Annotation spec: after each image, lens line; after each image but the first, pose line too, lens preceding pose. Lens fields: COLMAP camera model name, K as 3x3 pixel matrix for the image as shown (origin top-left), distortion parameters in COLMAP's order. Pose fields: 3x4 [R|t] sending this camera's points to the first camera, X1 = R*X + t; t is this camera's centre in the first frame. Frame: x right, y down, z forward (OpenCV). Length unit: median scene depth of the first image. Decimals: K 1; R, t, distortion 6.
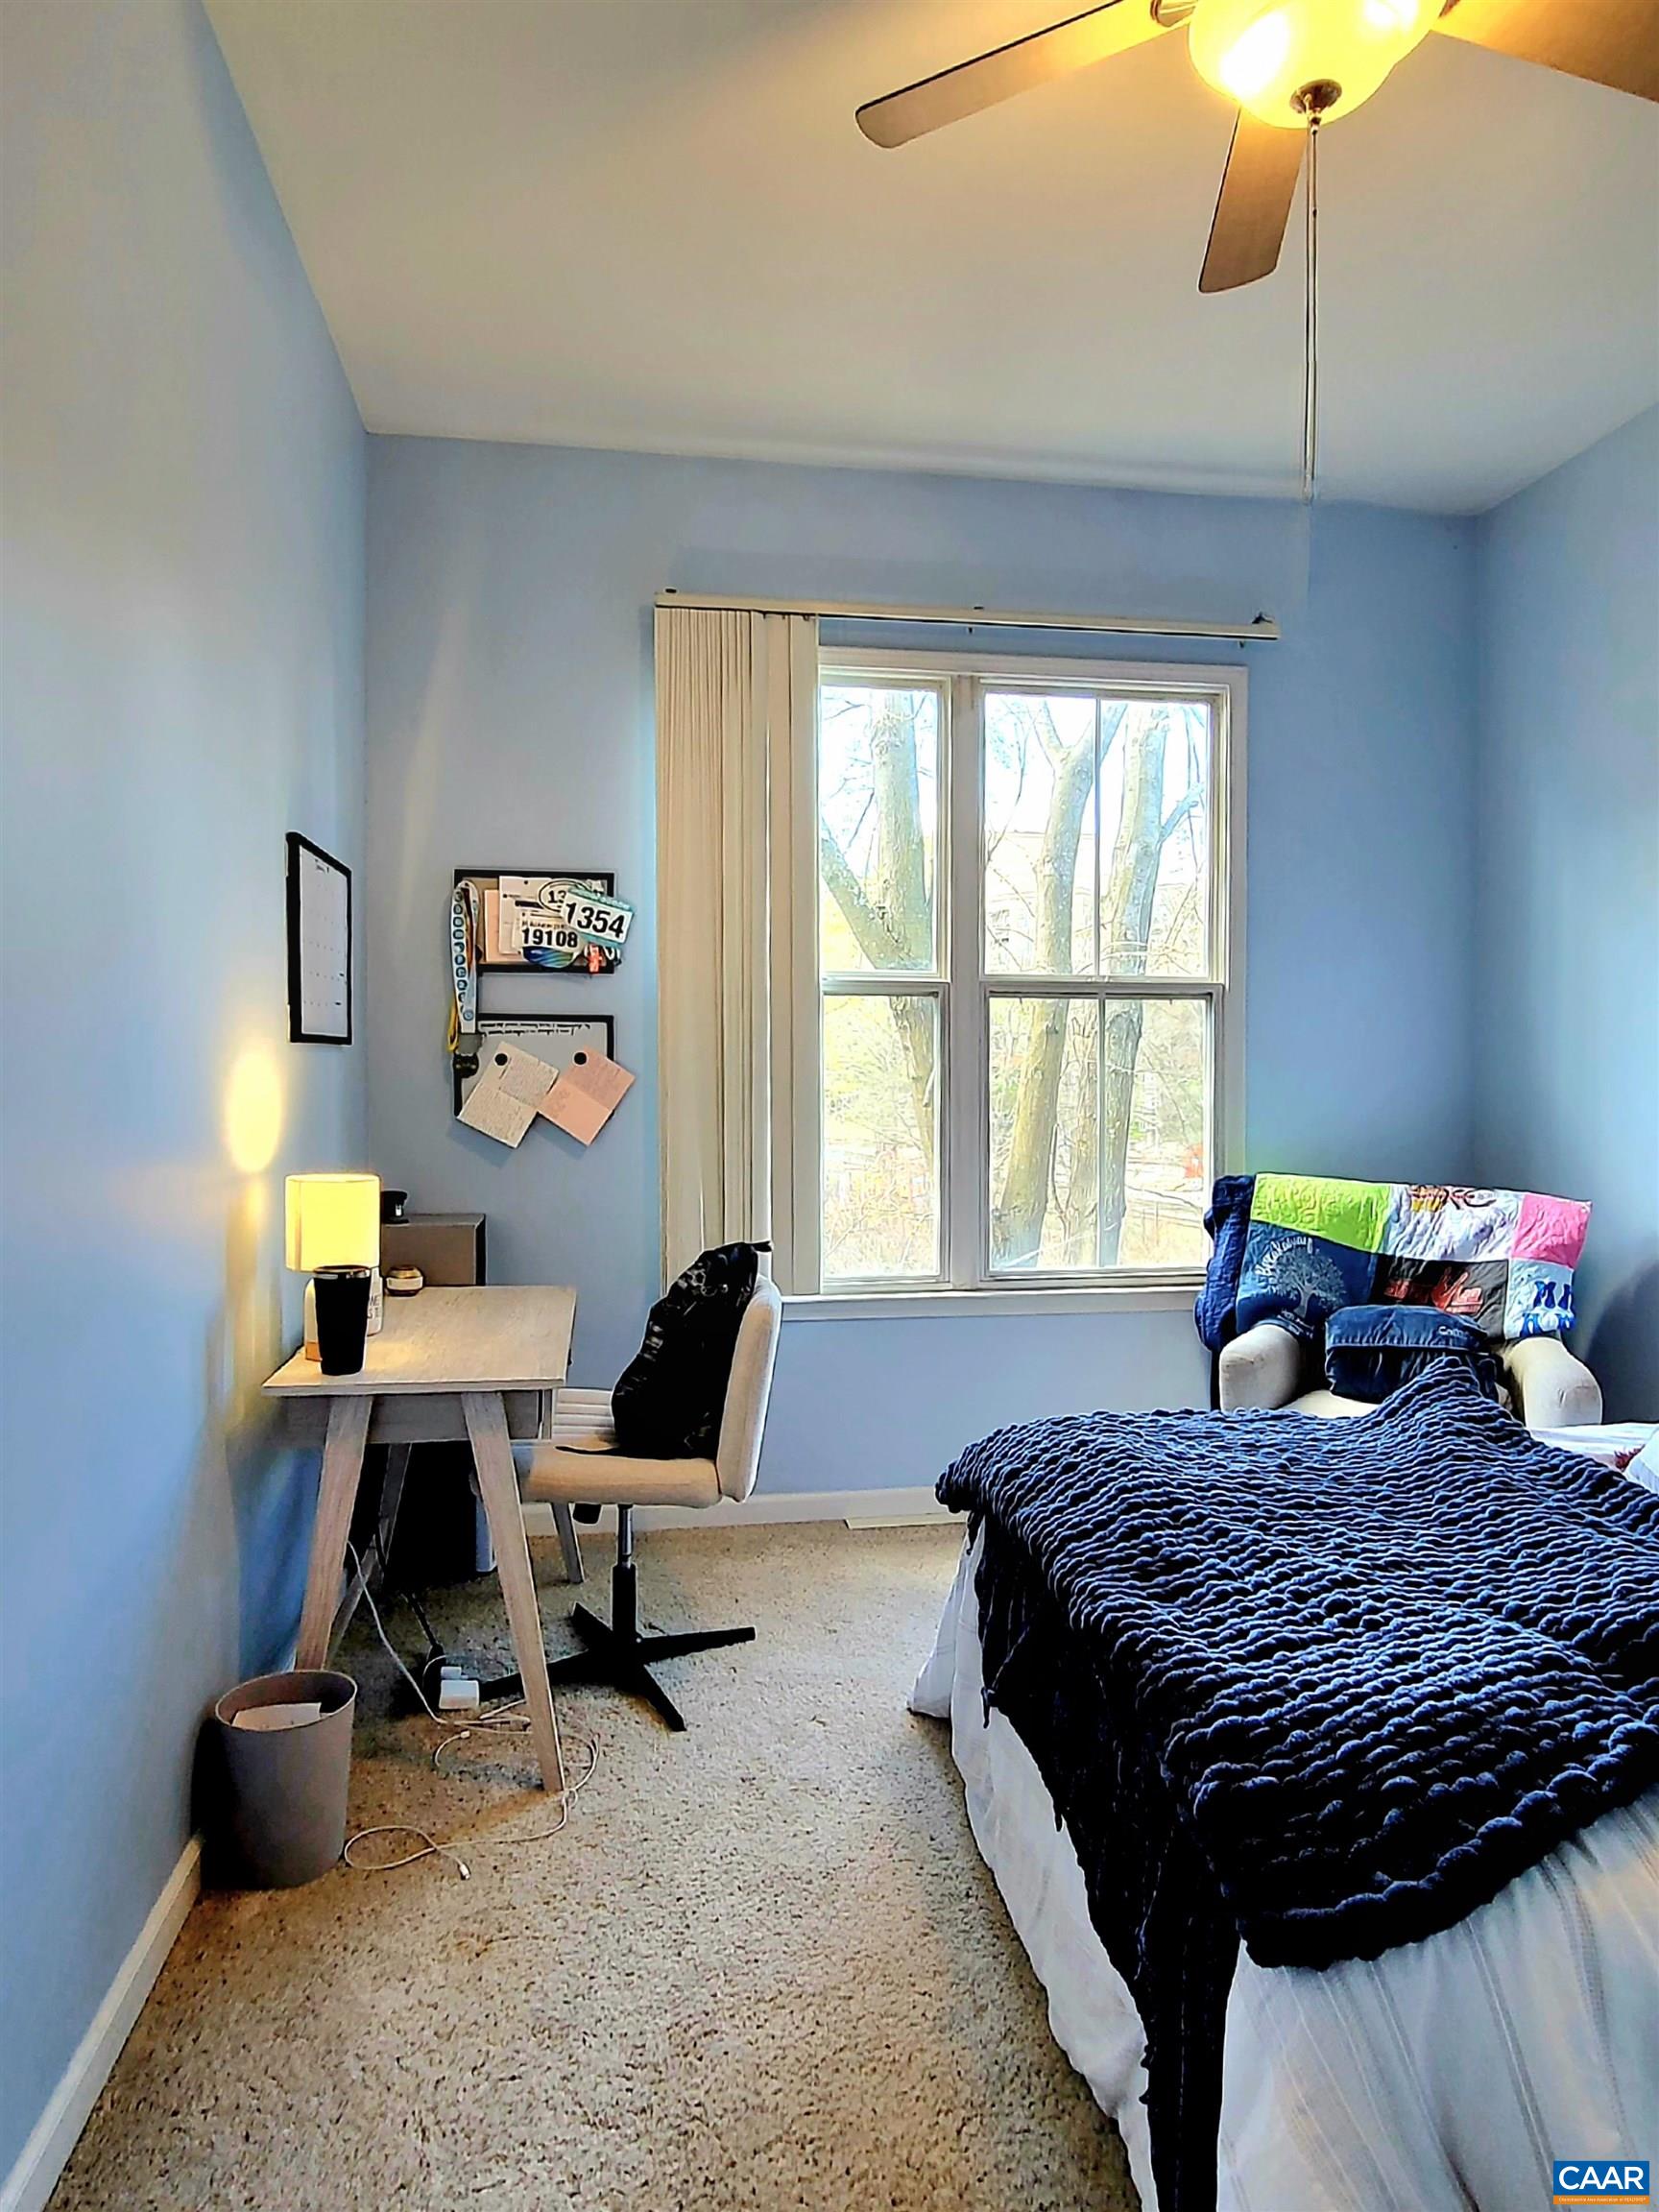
lens RADIAL K [[1345.9, 0, 834.0], [0, 1345.9, 1094.5], [0, 0, 1]] dist [-0.002057, -0.001169]
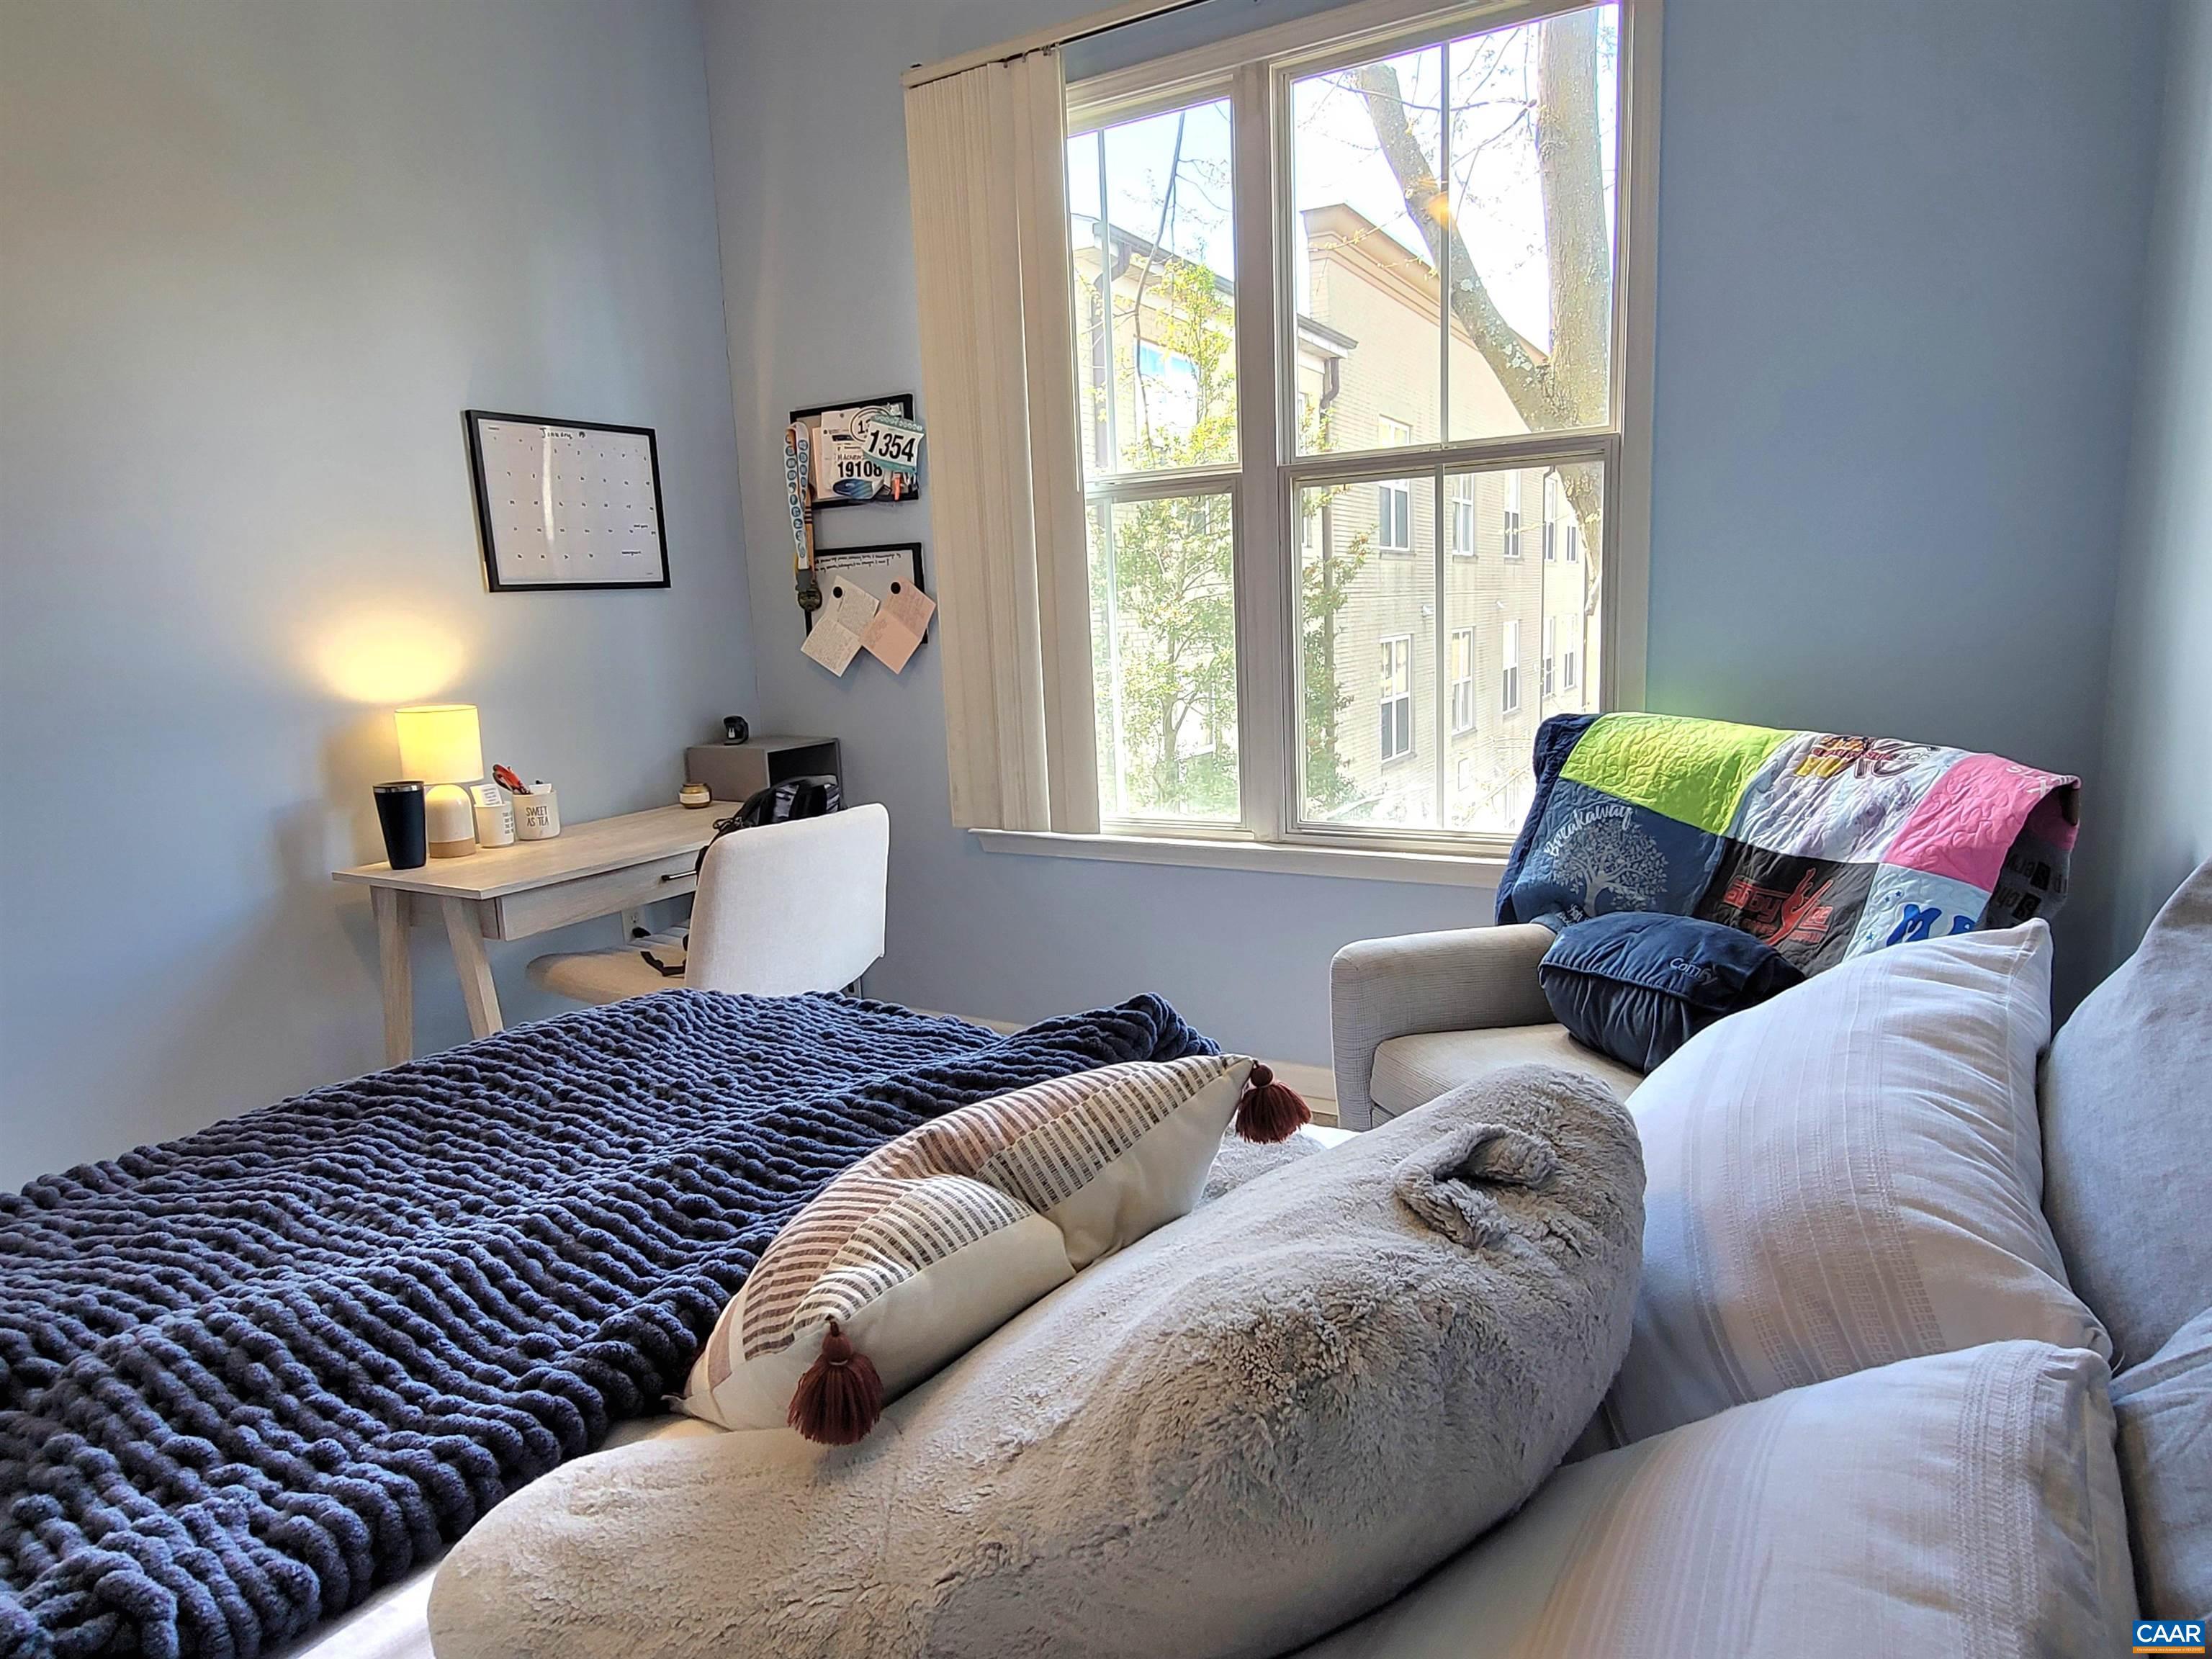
lens RADIAL K [[1286.3, 0, 1103.8], [0, 1286.3, 834.4], [0, 0, 1]] dist [-0.006623, -0.001234]
pose [[0.776278, 0.075967, -0.625797, 0.793652], [0.034453, 0.986116, 0.162445, 0.006312], [0.629449, -0.147663, 0.762882, 0.469902]]
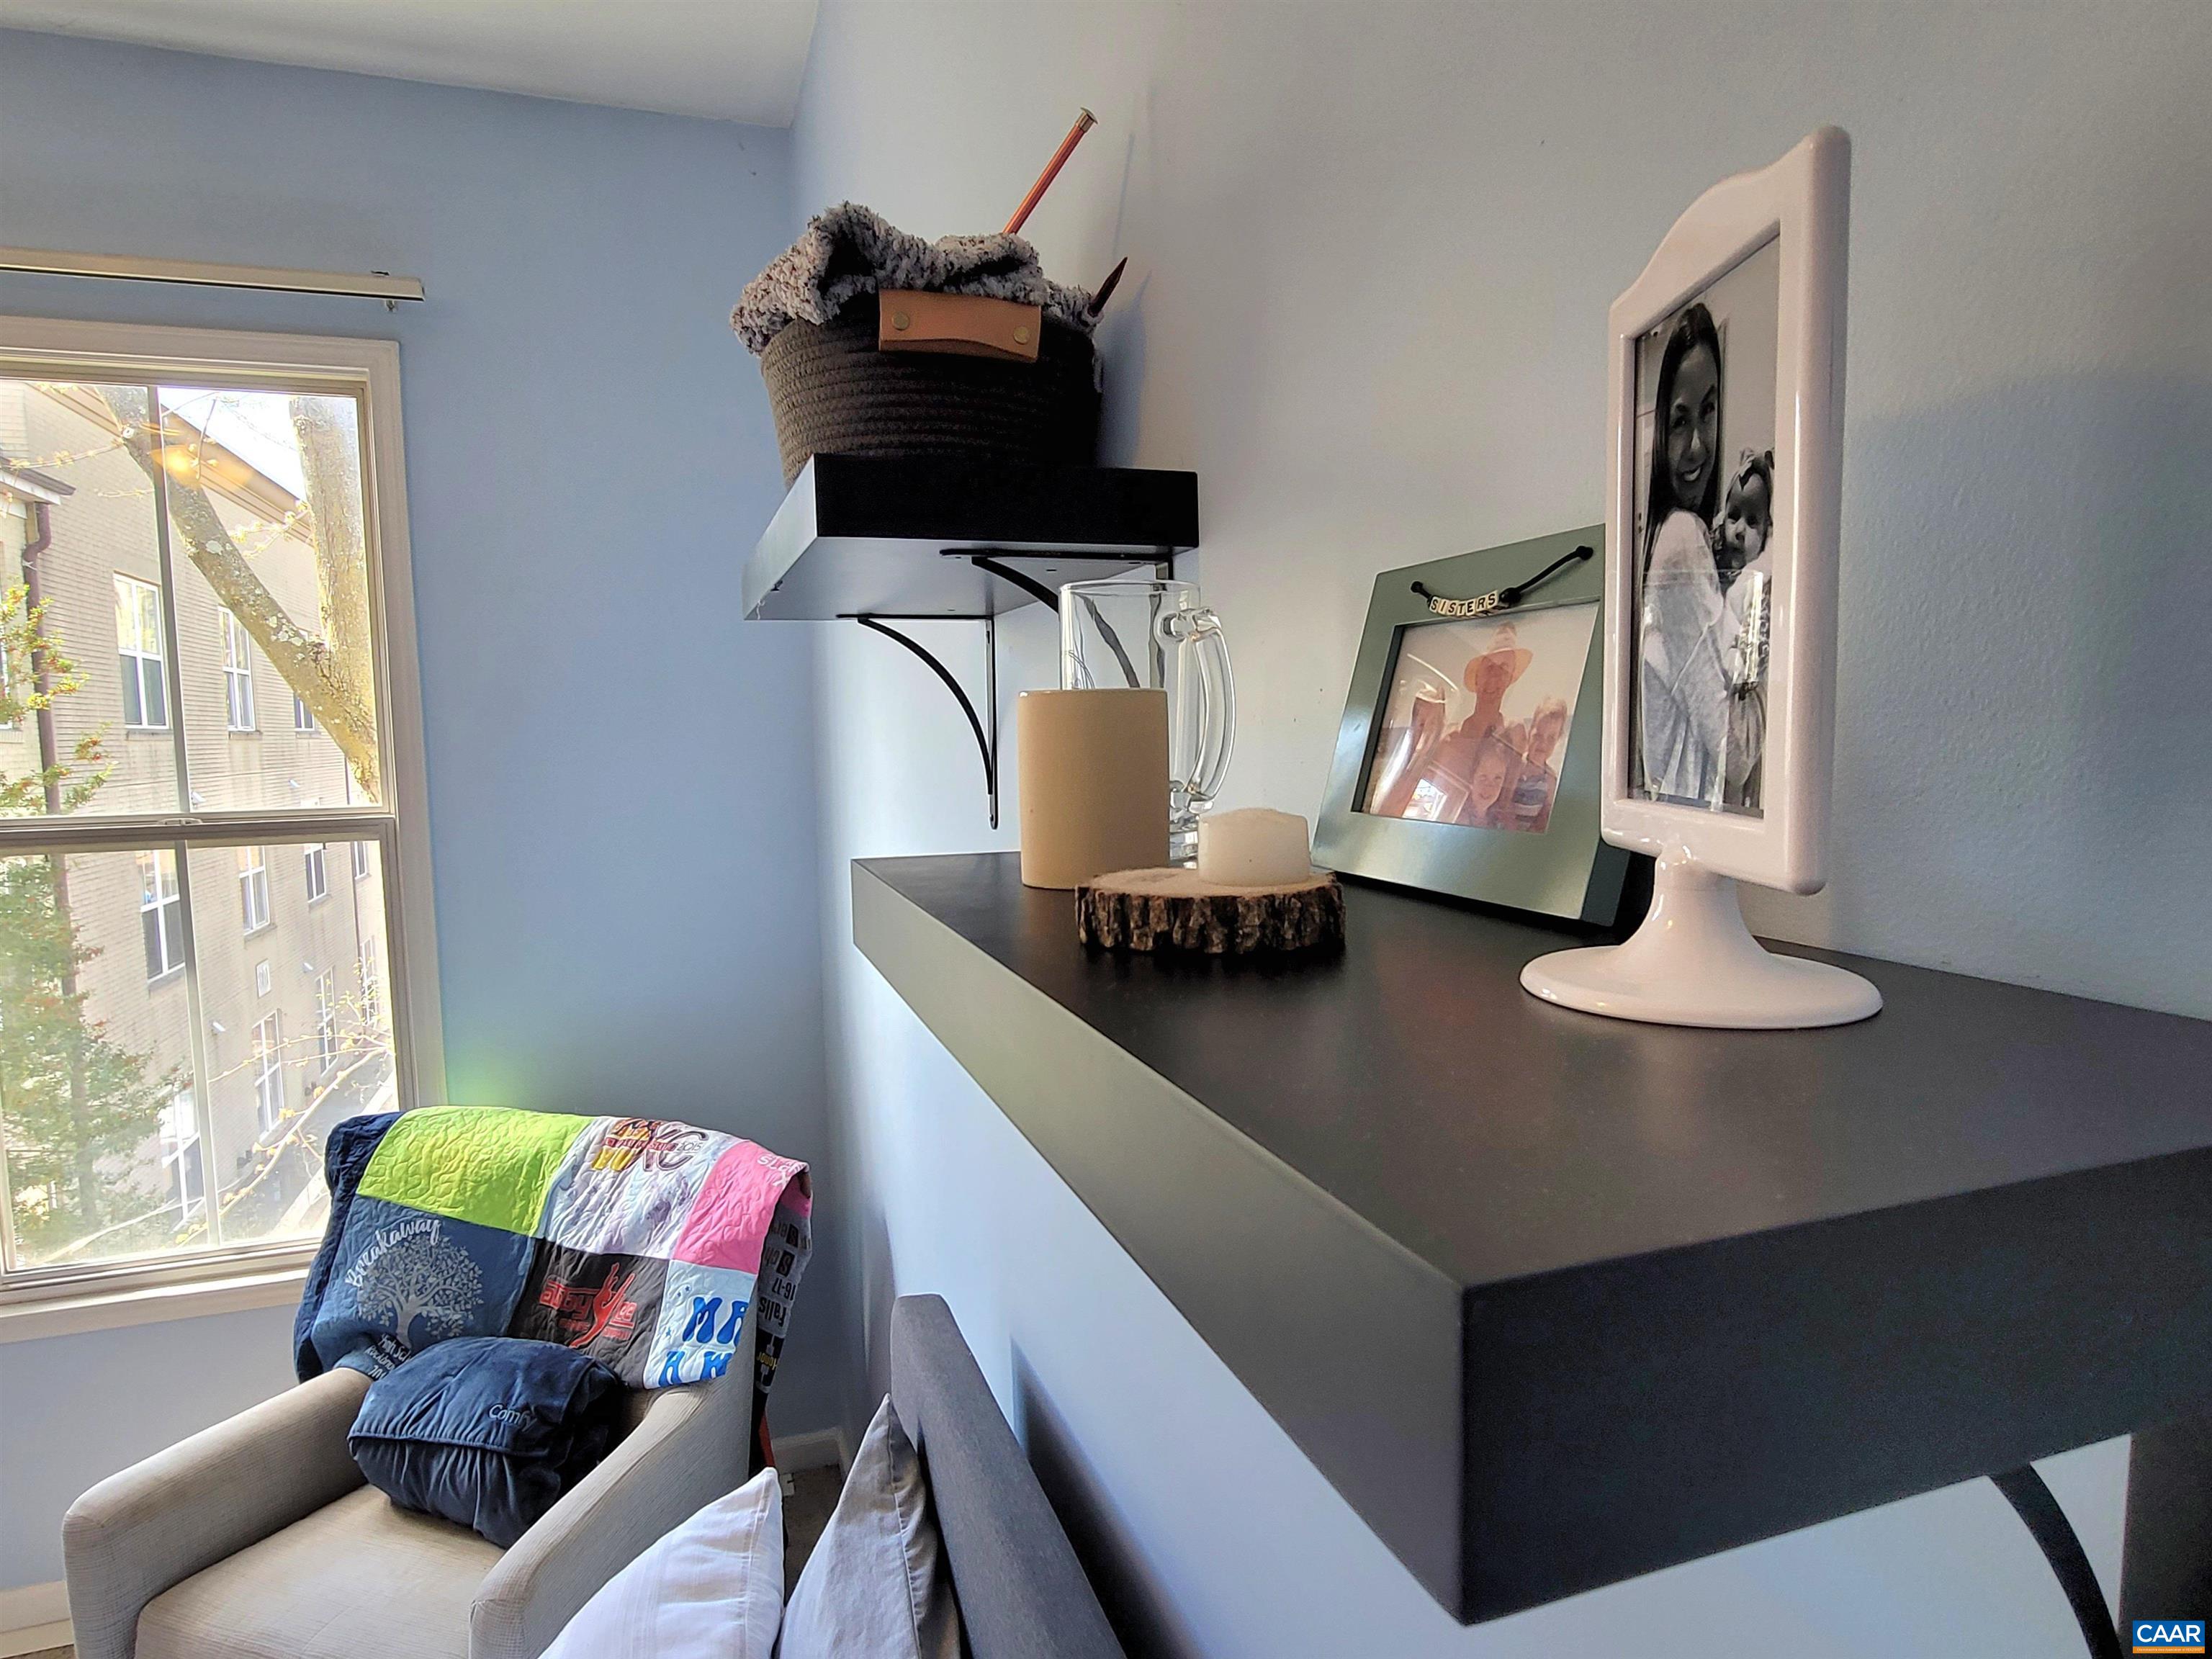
lens RADIAL K [[1286.3, 0, 1103.8], [0, 1286.3, 834.4], [0, 0, 1]] dist [-0.006623, -0.001234]
pose [[0.984622, -0.035442, 0.171064, 0.823853], [0.023241, 0.997075, 0.072807, -0.175777], [-0.173144, -0.067711, 0.982566, 0.469874]]
